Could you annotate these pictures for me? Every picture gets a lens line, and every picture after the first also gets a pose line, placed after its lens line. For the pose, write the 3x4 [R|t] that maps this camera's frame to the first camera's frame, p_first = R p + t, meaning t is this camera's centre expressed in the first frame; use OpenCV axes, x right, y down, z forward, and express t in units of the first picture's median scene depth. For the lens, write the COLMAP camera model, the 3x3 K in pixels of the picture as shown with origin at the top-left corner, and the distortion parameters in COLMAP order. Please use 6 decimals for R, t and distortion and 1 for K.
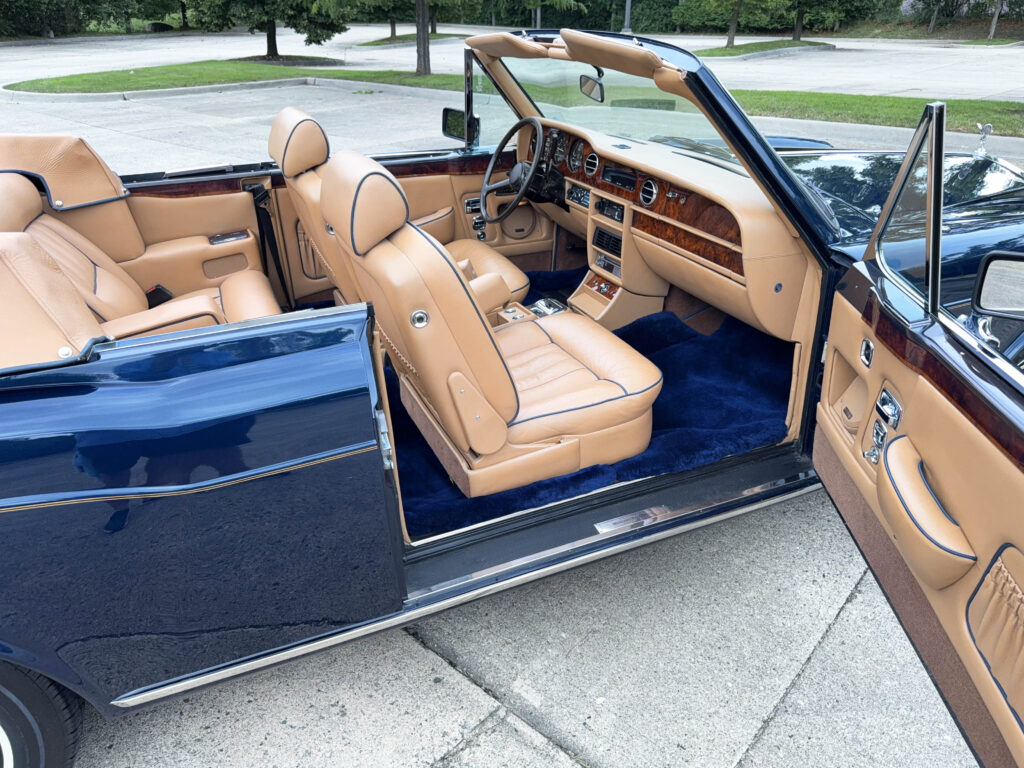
lens RADIAL K [[729.1, 0, 521.4], [0, 729.1, 391.6], [0, 0, 1]] dist [0.019403, -0.026241]
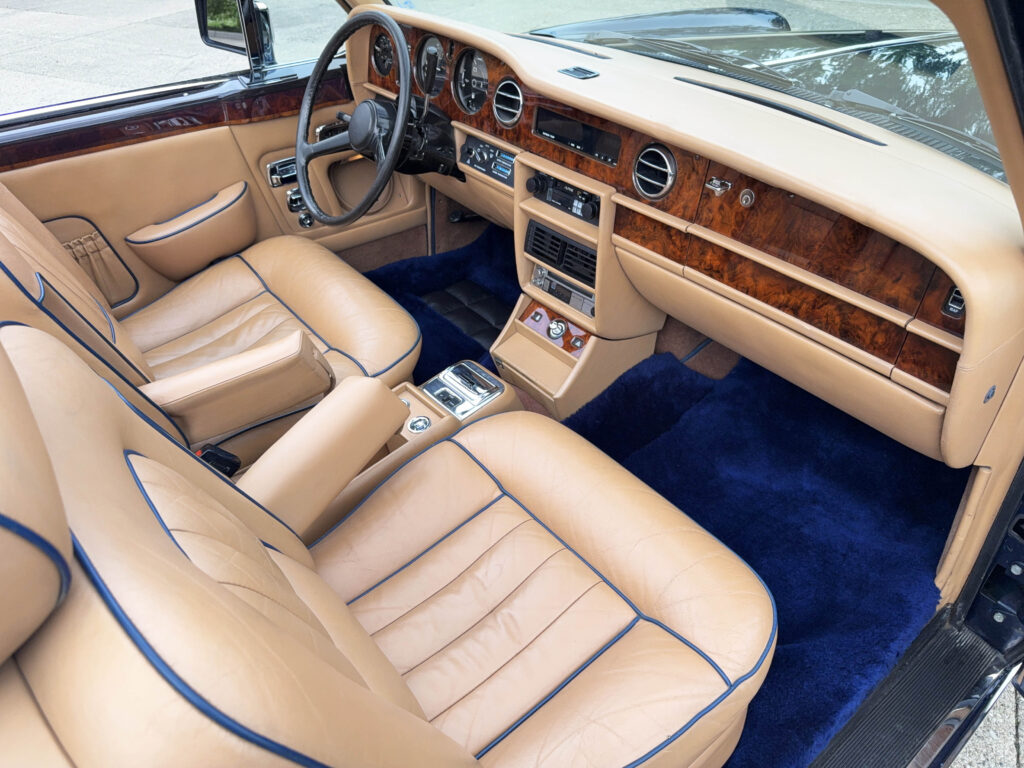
lens RADIAL K [[729.1, 0, 518.8], [0, 729.1, 377.4], [0, 0, 1]] dist [0.019403, -0.026241]
pose [[0.969382, -0.150949, 0.193683, -0.027630], [0.118660, 0.978497, 0.168710, -0.206503], [-0.214985, -0.140562, 0.966449, 0.468036]]
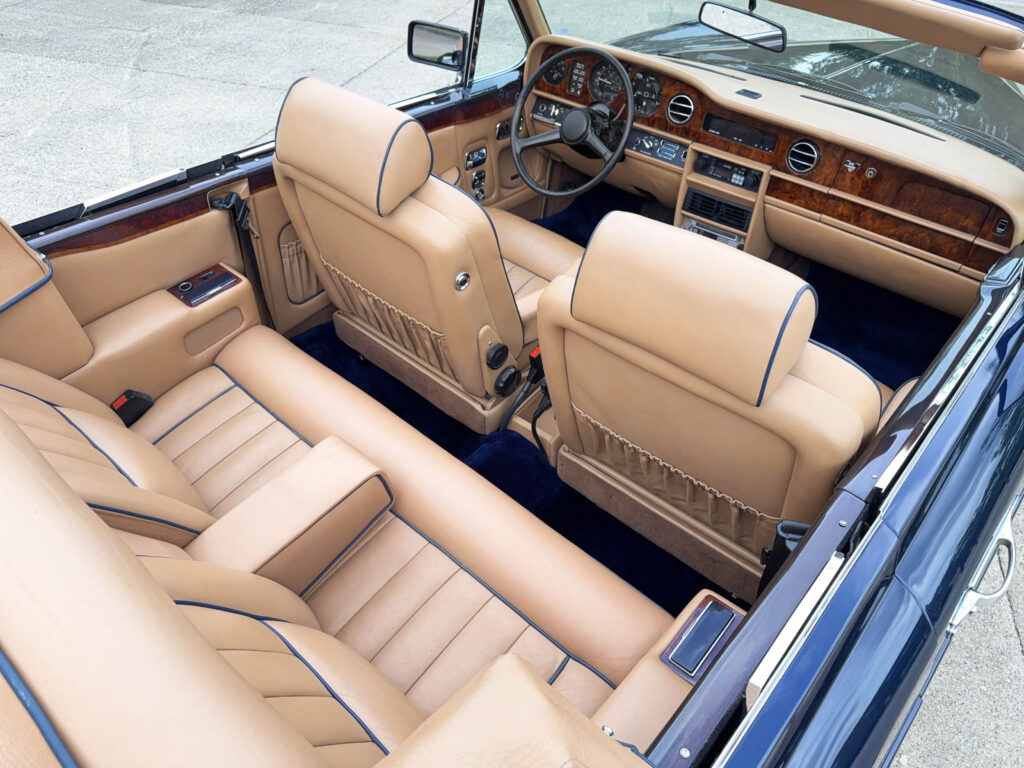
lens RADIAL K [[729.1, 0, 503.6], [0, 729.1, 375.3], [0, 0, 1]] dist [0.019403, -0.026241]
pose [[0.915701, -0.230739, 0.329014, -0.401219], [0.154054, 0.957739, 0.242908, -0.258237], [-0.371158, -0.171745, 0.912549, 0.309295]]
